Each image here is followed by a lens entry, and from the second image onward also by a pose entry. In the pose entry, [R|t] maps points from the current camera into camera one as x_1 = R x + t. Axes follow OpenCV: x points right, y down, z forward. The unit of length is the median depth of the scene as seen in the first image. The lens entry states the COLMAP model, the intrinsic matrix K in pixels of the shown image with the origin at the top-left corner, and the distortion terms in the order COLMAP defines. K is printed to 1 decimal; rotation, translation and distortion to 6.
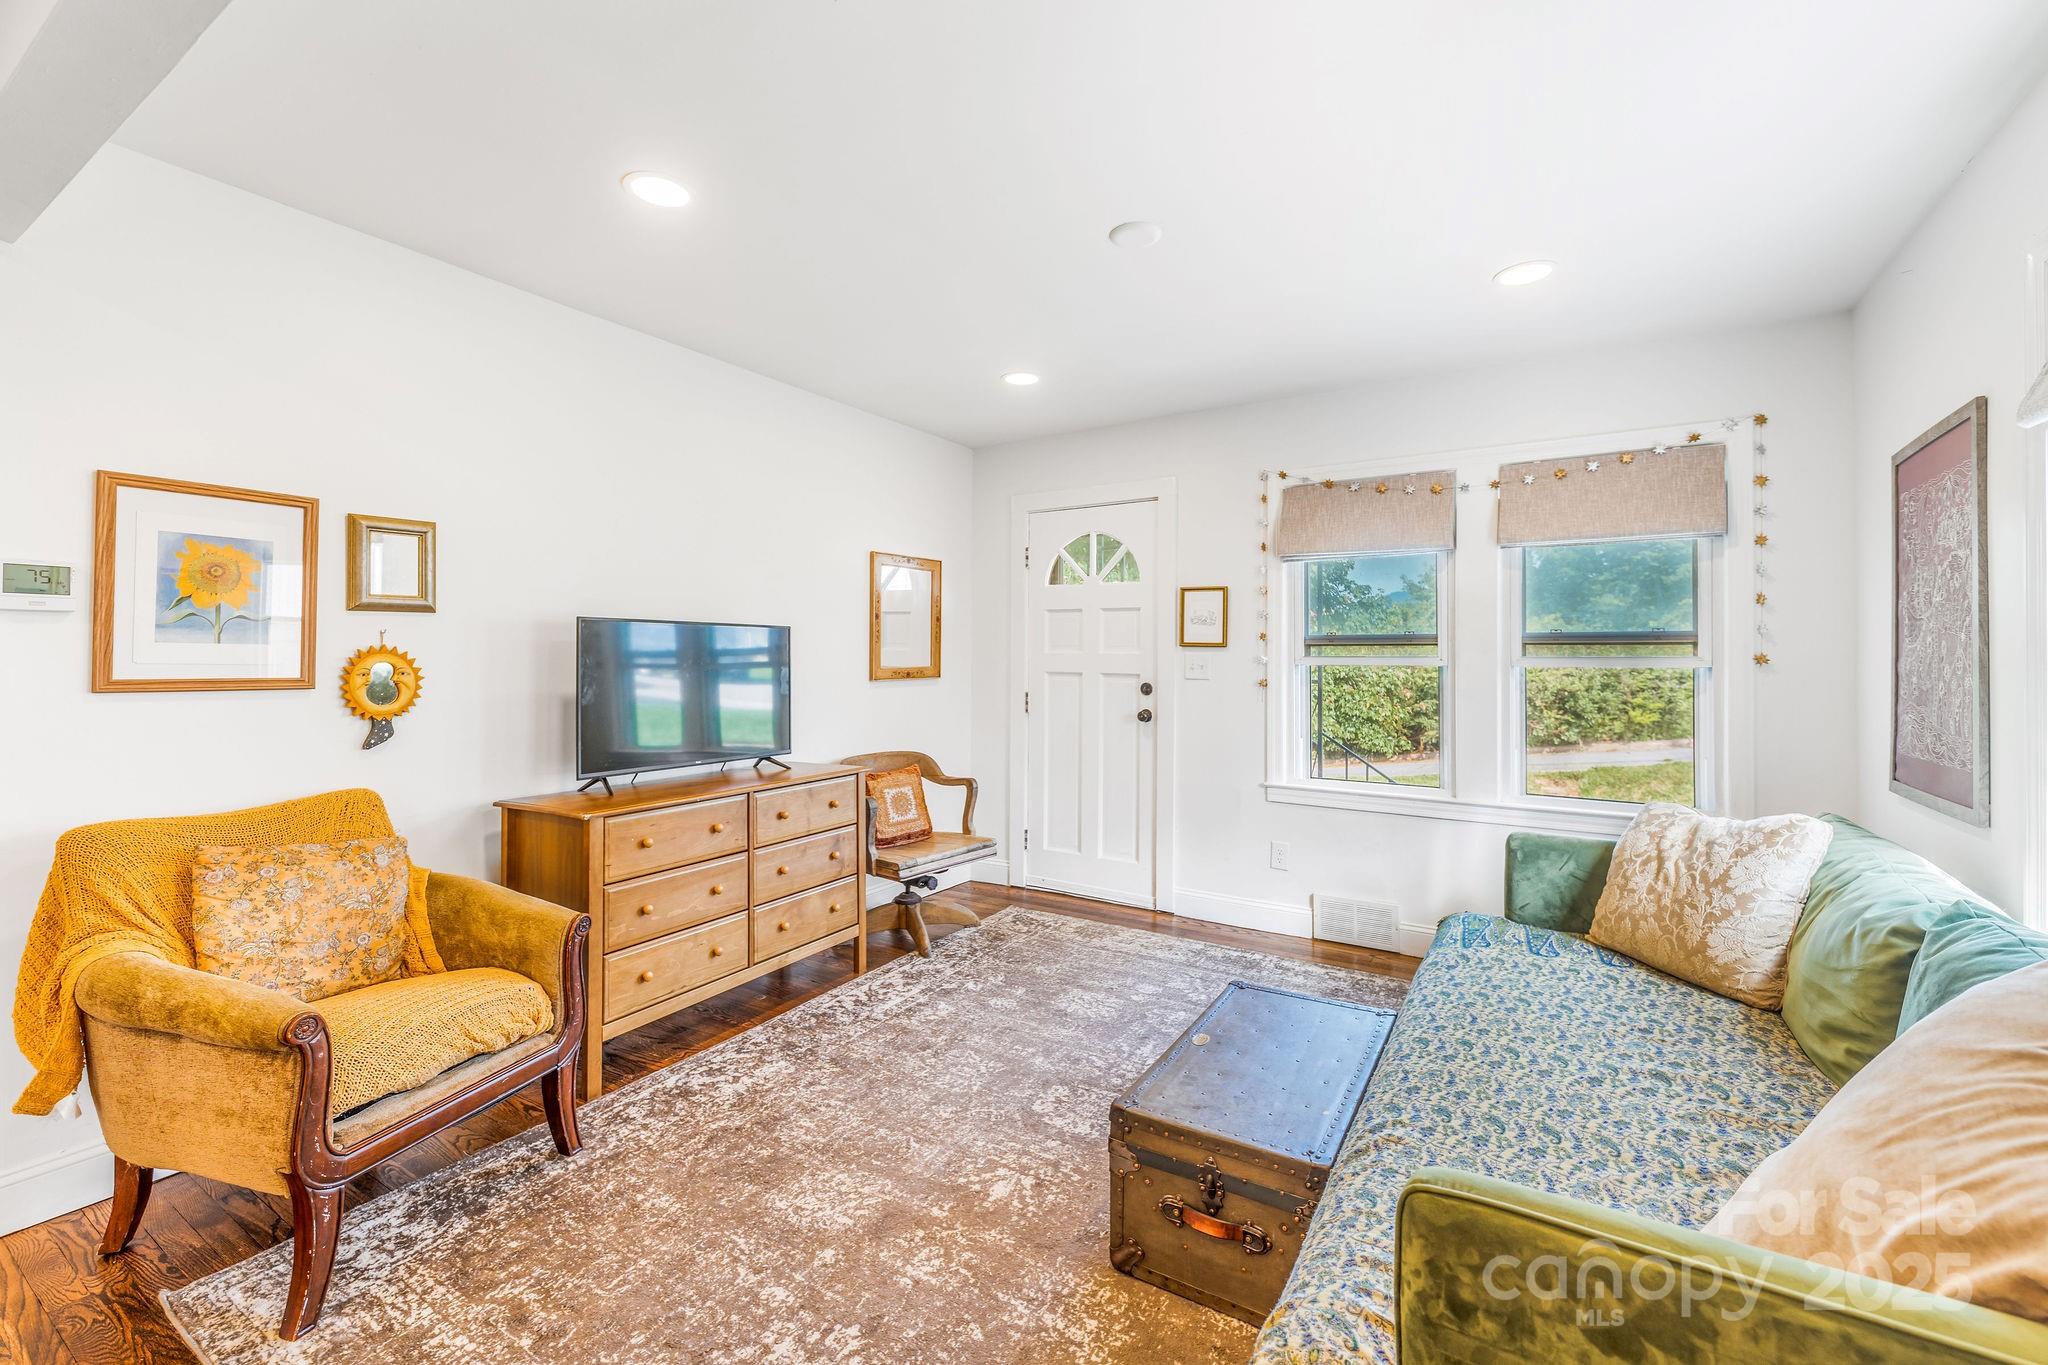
lens RADIAL K [[841.0, 0, 1037.2], [0, 841.0, 651.4], [0, 0, 1]] dist [0.009626, -0.003013]
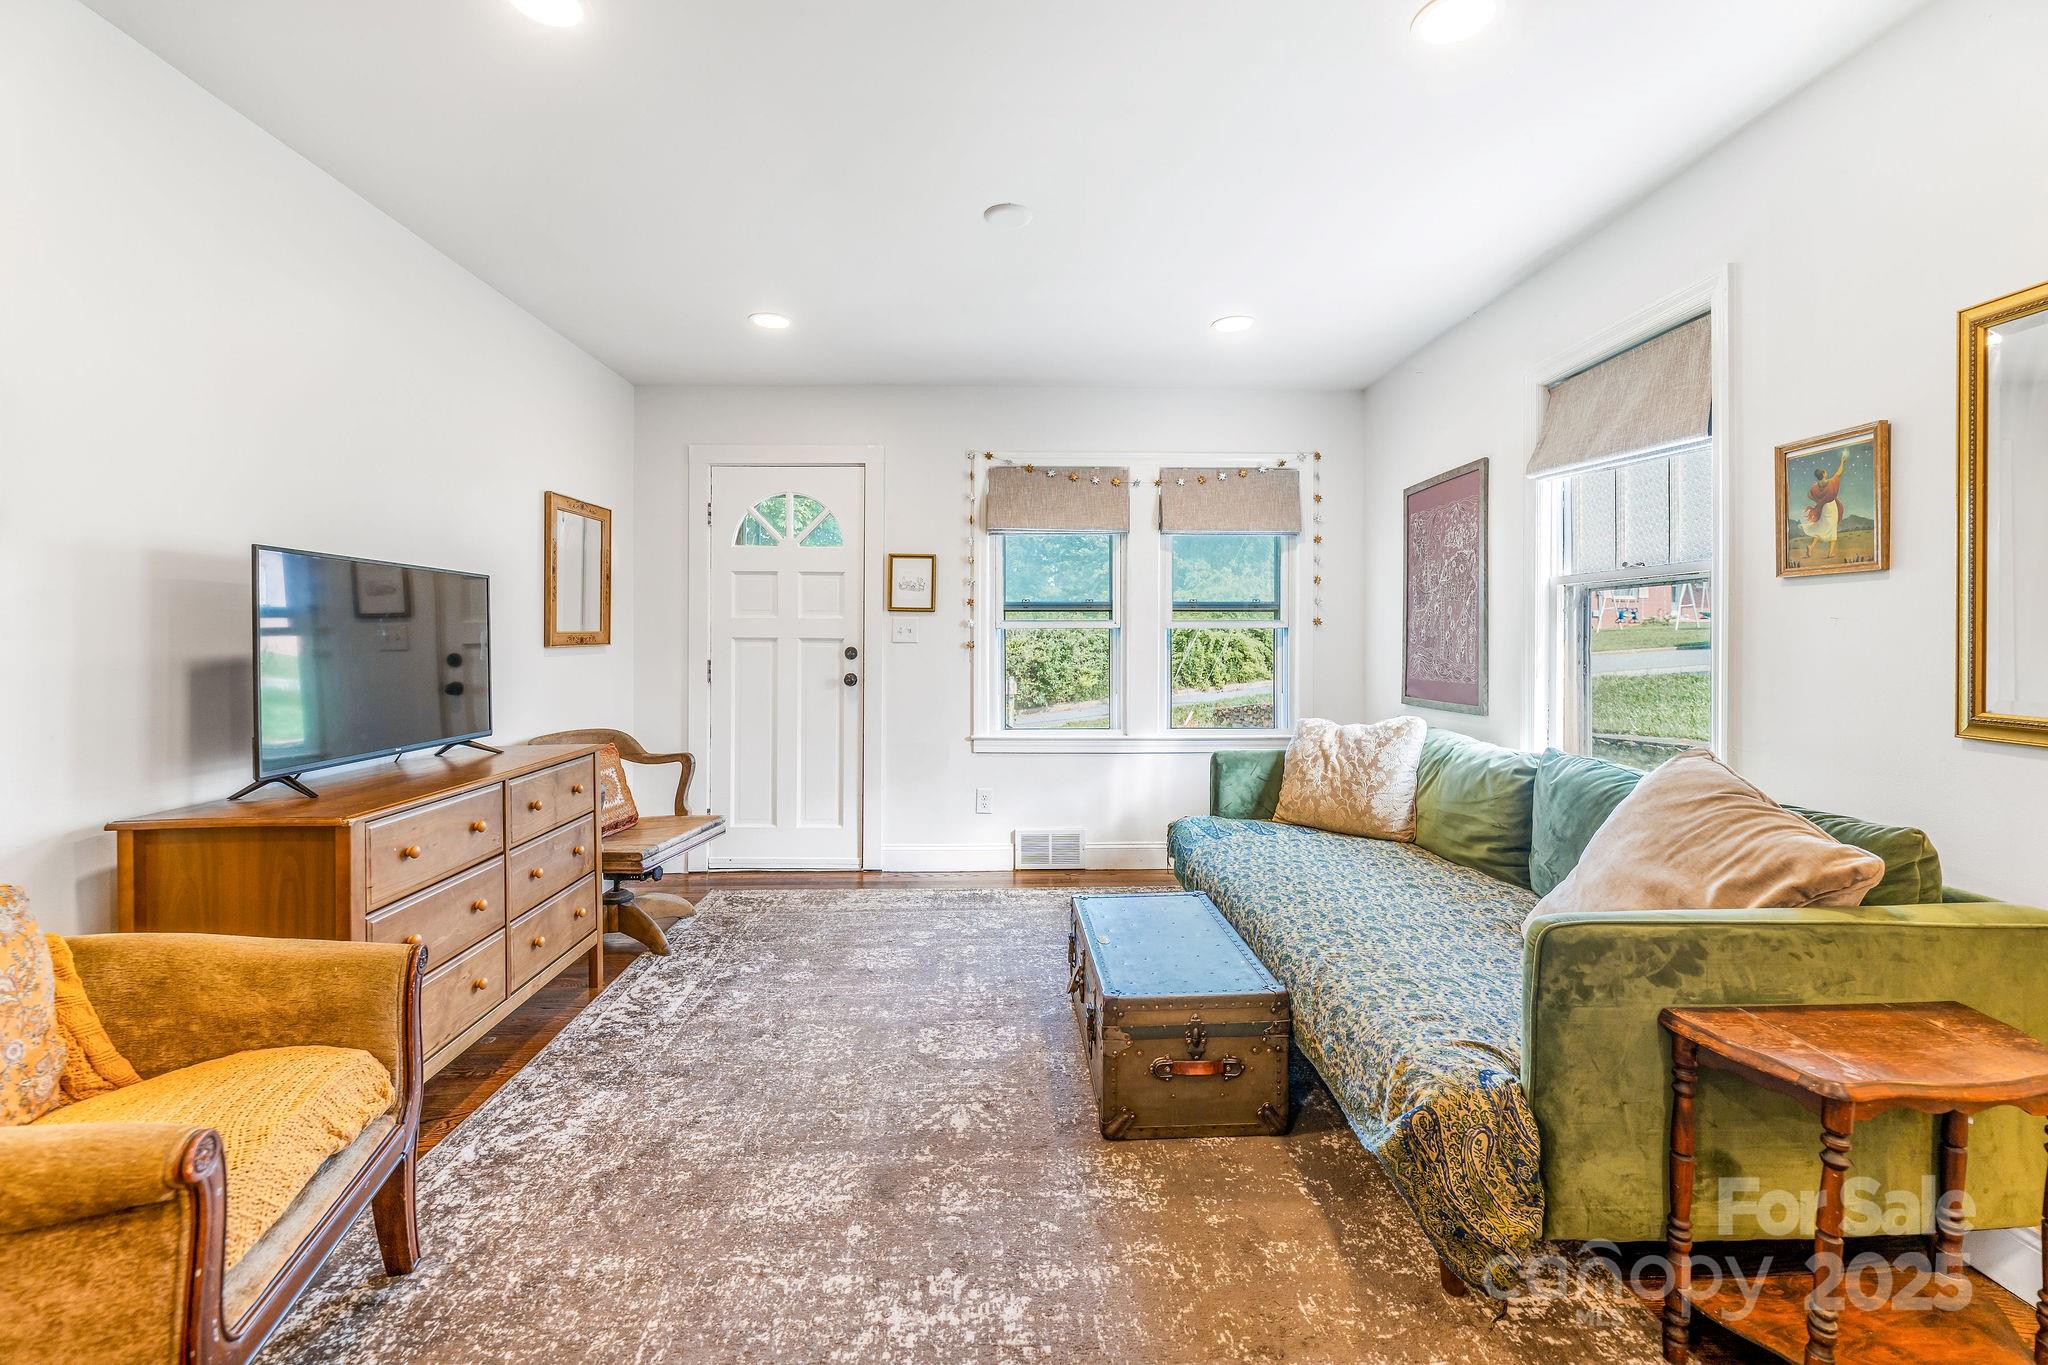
lens RADIAL K [[841.0, 0, 1012.4], [0, 841.0, 640.5], [0, 0, 1]] dist [0.009626, -0.003013]
pose [[0.838319, -0.004806, 0.545159, -0.433894], [-0.000803, 0.999949, 0.010050, 0.032544], [-0.545180, -0.008863, 0.838272, 0.085391]]
